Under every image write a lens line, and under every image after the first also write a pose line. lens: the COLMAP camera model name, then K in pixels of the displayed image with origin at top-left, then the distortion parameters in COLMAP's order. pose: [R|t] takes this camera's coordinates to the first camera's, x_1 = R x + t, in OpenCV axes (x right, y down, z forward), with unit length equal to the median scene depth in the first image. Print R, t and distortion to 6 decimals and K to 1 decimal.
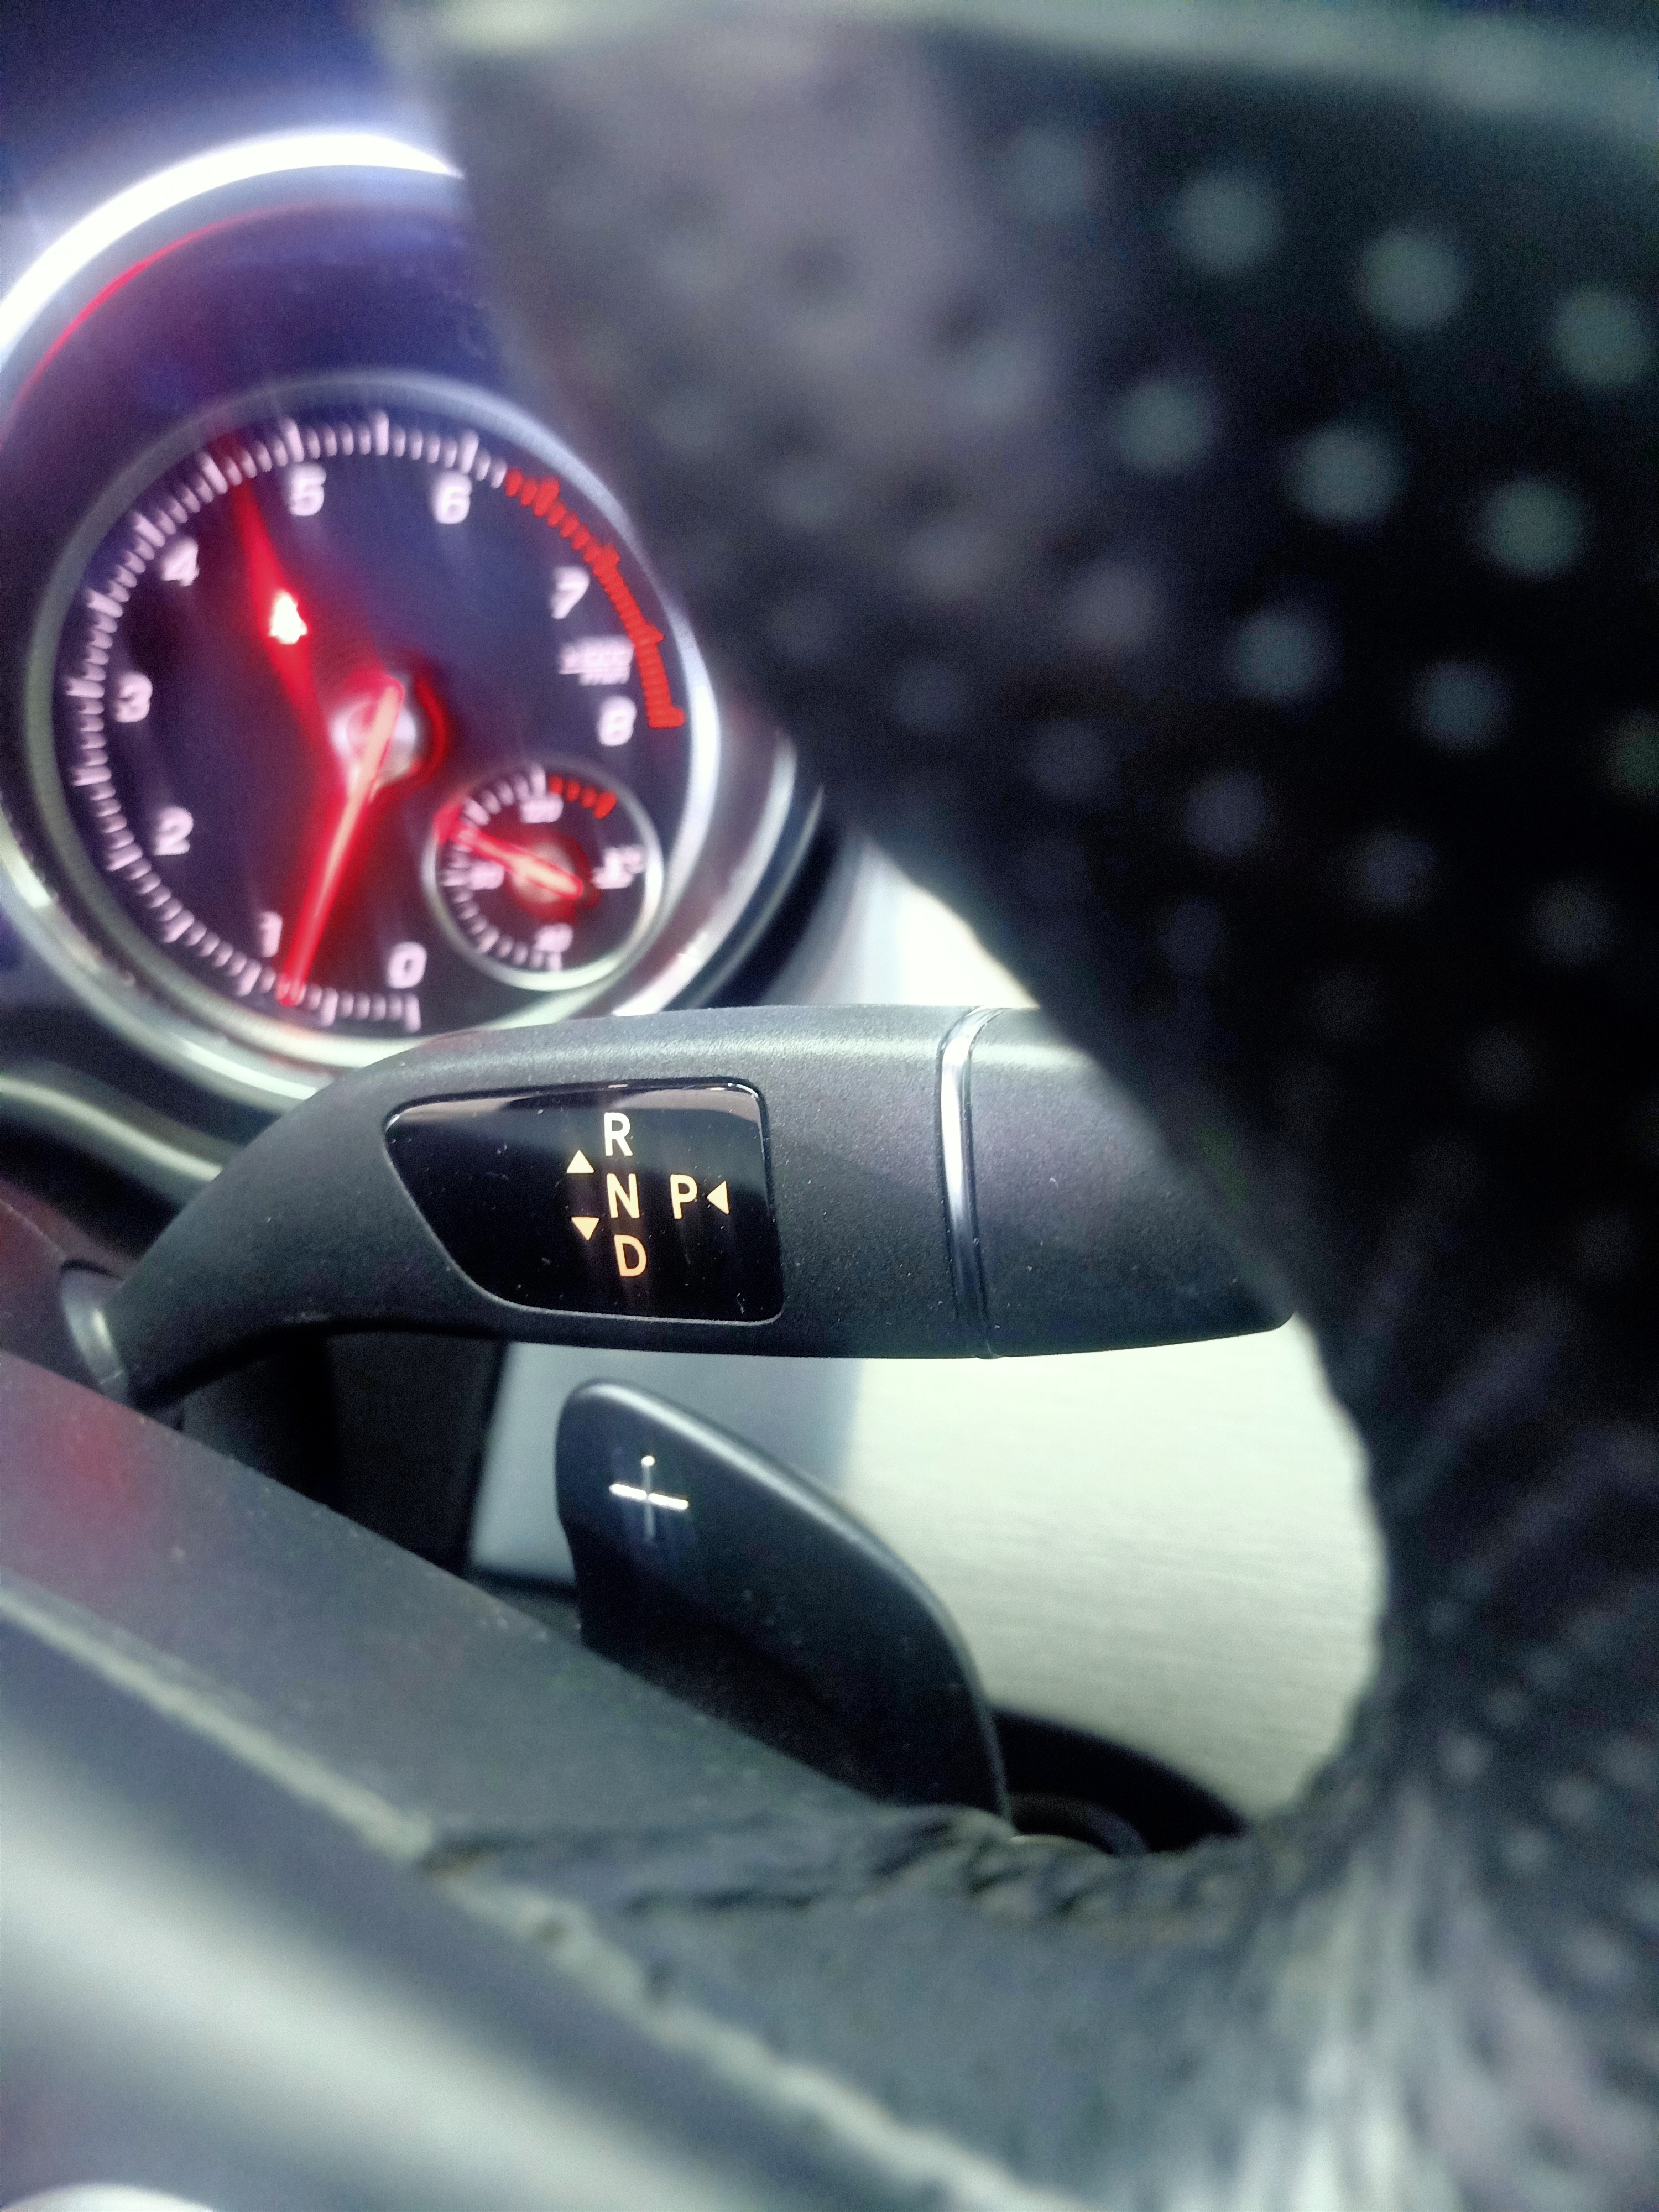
lens RADIAL K [[1690.4, 0, 829.5], [0, 1690.4, 1106.0], [0, 0, 1]] dist [0.088151, -0.122910]
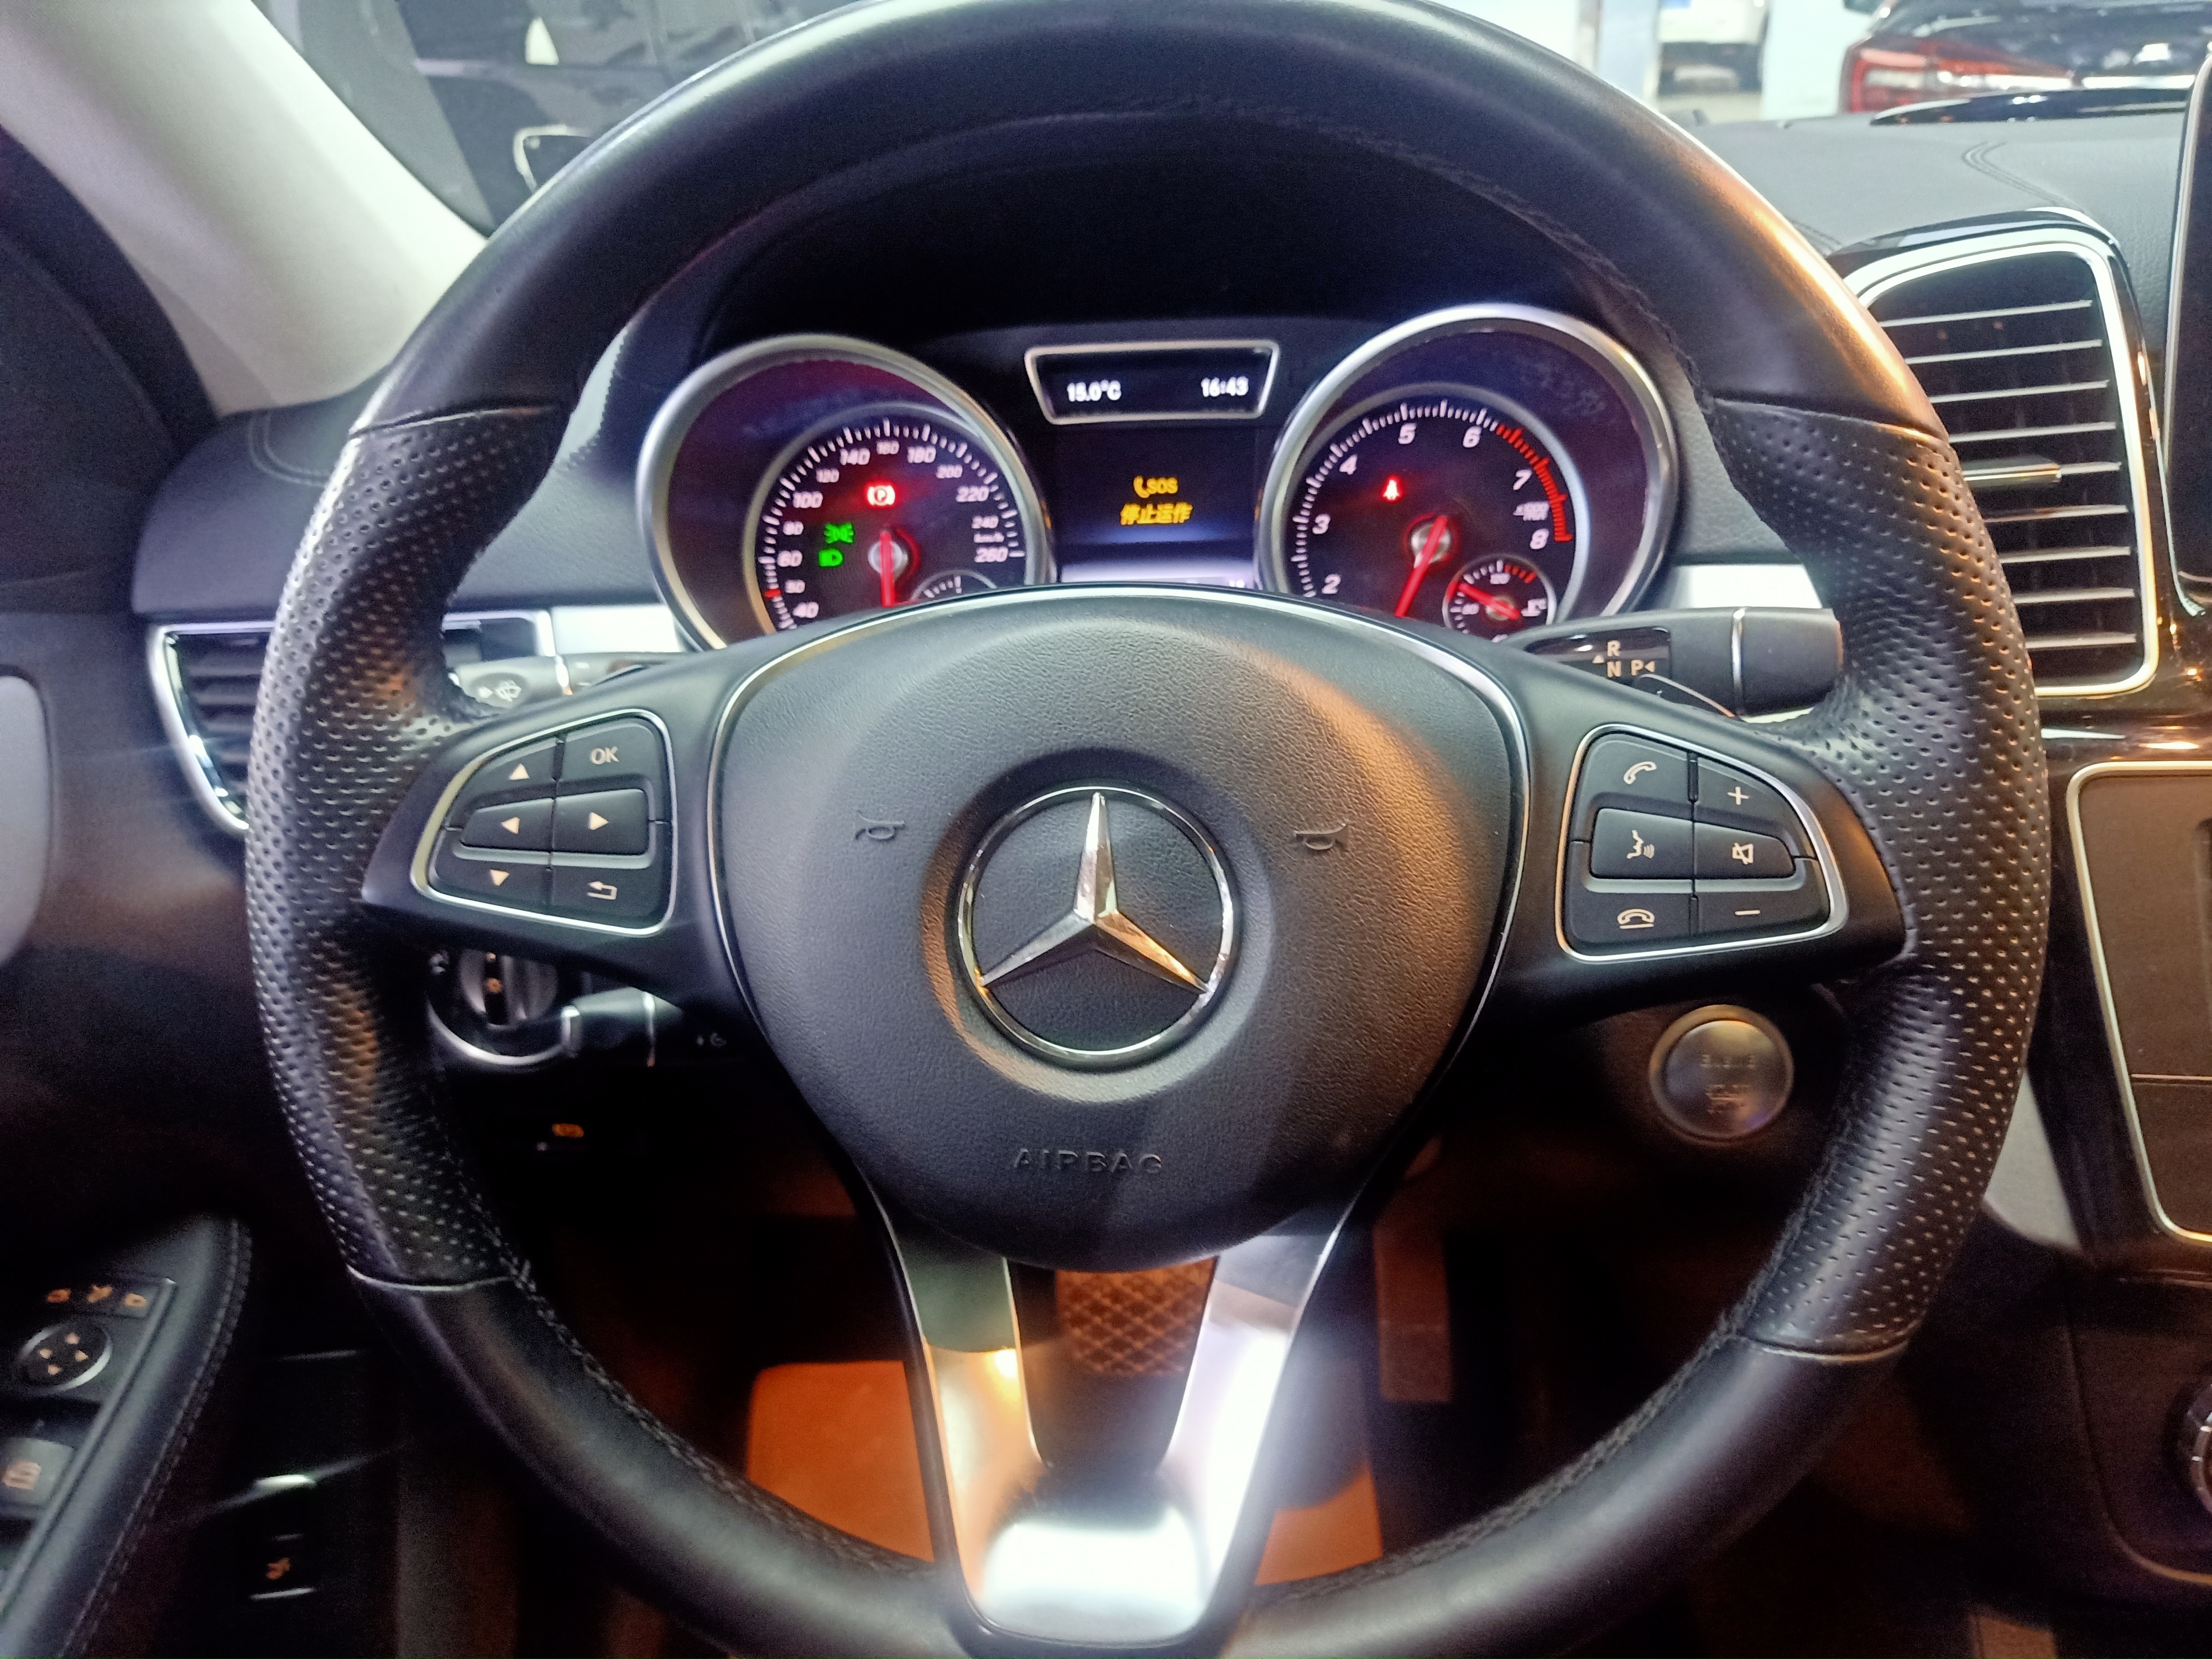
lens RADIAL K [[1690.4, 0, 1140.9], [0, 1690.4, 816.1], [0, 0, 1]] dist [0.088151, -0.122910]
pose [[0.980702, 0.055658, -0.187419, -0.201399], [-0.075187, 0.992268, -0.098753, 0.371641], [0.180473, 0.110938, 0.977303, -1.146280]]
